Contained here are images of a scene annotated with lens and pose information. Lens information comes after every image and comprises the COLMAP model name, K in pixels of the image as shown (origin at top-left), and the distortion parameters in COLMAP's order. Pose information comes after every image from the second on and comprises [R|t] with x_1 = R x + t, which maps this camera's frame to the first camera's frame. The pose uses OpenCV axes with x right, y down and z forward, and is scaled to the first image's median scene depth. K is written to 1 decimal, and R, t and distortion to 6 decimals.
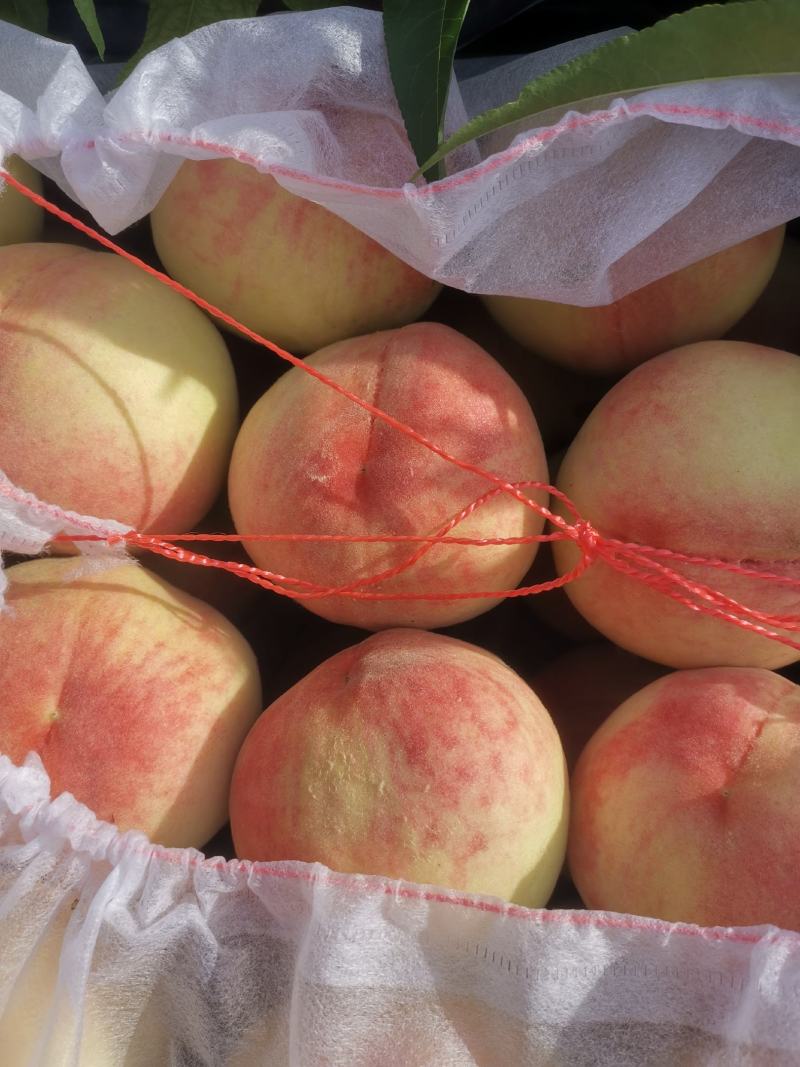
lens RADIAL K [[851.6, 0, 400.0], [0, 851.6, 533.5], [0, 0, 1]] dist [-0.001950, -0.003896]
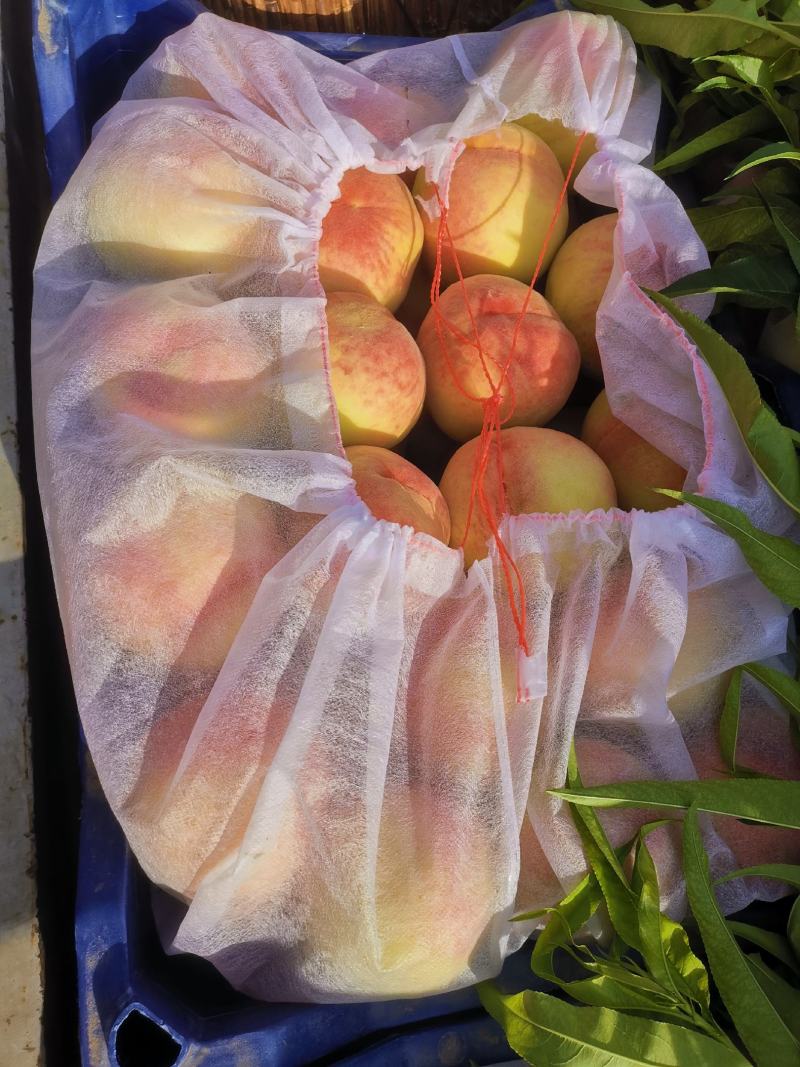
lens RADIAL K [[839.6, 0, 402.1], [0, 839.6, 531.4], [0, 0, 1]] dist [0.034646, -0.049618]
pose [[0.228440, 0.936335, -0.266632, 0.993455], [-0.973495, 0.222797, -0.051655, 0.397688], [0.011038, 0.271365, 0.962413, -0.868140]]
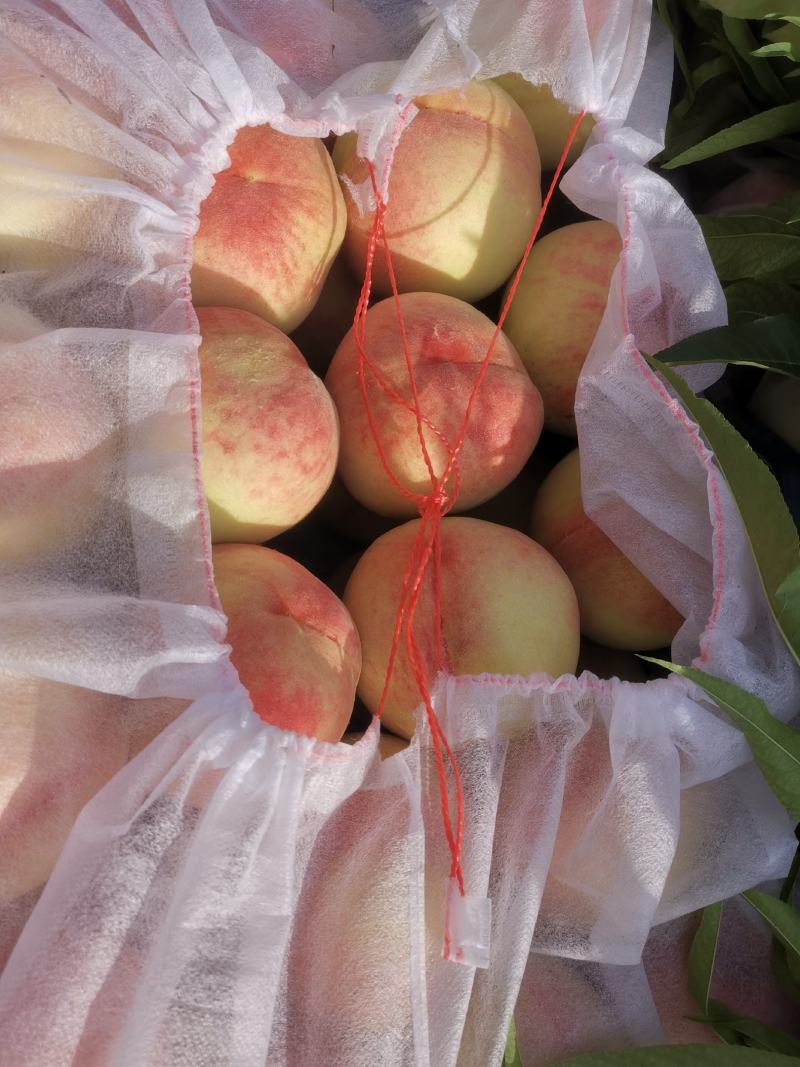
lens RADIAL K [[839.6, 0, 402.1], [0, 839.6, 531.4], [0, 0, 1]] dist [0.034646, -0.049618]
pose [[0.193495, 0.974289, -0.115412, 0.423725], [-0.970013, 0.172345, -0.171381, 0.320289], [-0.147084, 0.145113, 0.978421, -0.404642]]
